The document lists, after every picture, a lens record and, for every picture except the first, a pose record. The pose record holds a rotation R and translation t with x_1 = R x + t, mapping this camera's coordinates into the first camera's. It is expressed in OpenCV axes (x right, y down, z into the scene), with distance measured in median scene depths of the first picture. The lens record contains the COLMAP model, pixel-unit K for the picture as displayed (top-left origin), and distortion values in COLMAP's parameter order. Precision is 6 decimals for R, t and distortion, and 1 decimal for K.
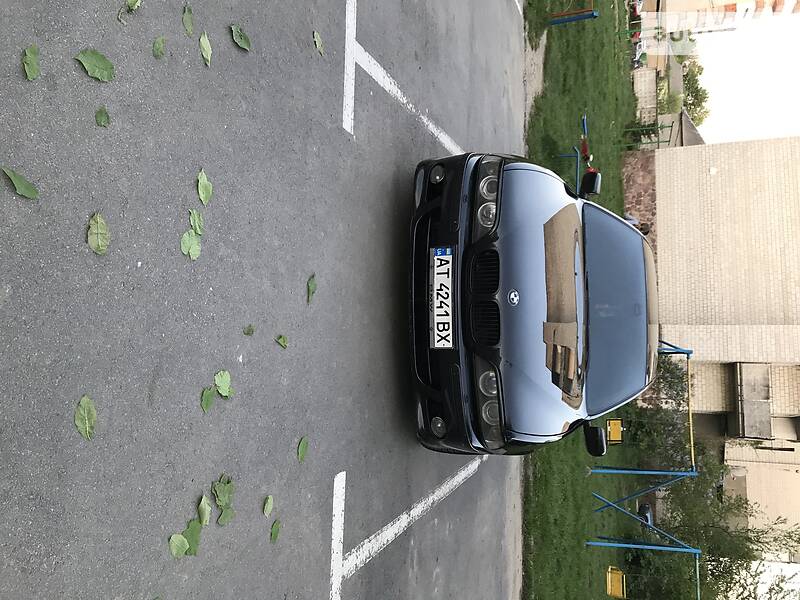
lens RADIAL K [[658.8, 0, 400.0], [0, 658.8, 300.0], [0, 0, 1]] dist [0.061644, -0.109585]
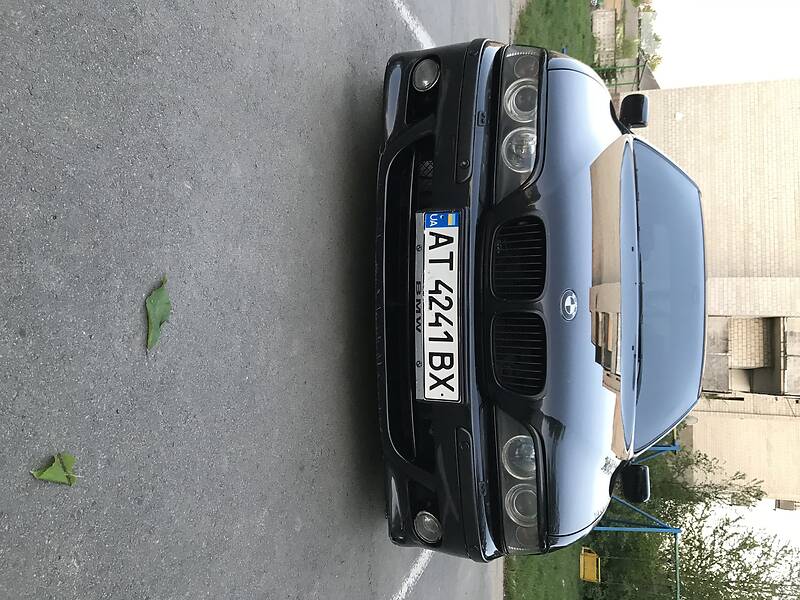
lens RADIAL K [[658.8, 0, 400.0], [0, 658.8, 300.0], [0, 0, 1]] dist [0.061644, -0.109585]
pose [[0.997383, -0.005651, 0.072076, -0.004392], [-0.000058, 0.996877, 0.078965, -0.035509], [-0.072297, -0.078762, 0.994268, 0.327270]]
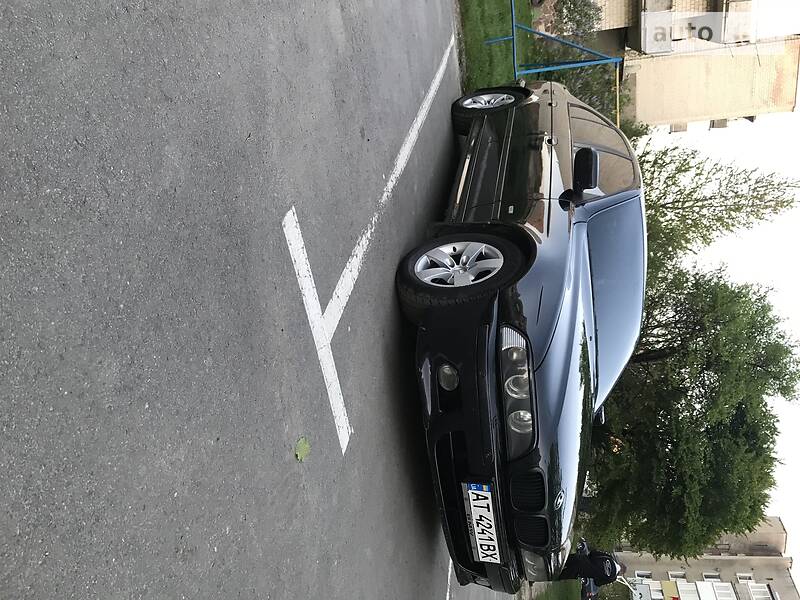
lens RADIAL K [[638.7, 0, 400.0], [0, 638.7, 300.0], [0, 0, 1]] dist [-0.000773, 0.000549]
pose [[0.969109, -0.236707, 0.069264, -0.020822], [0.159668, 0.816187, 0.555289, -0.506288], [-0.187973, -0.527076, 0.828768, 0.334684]]
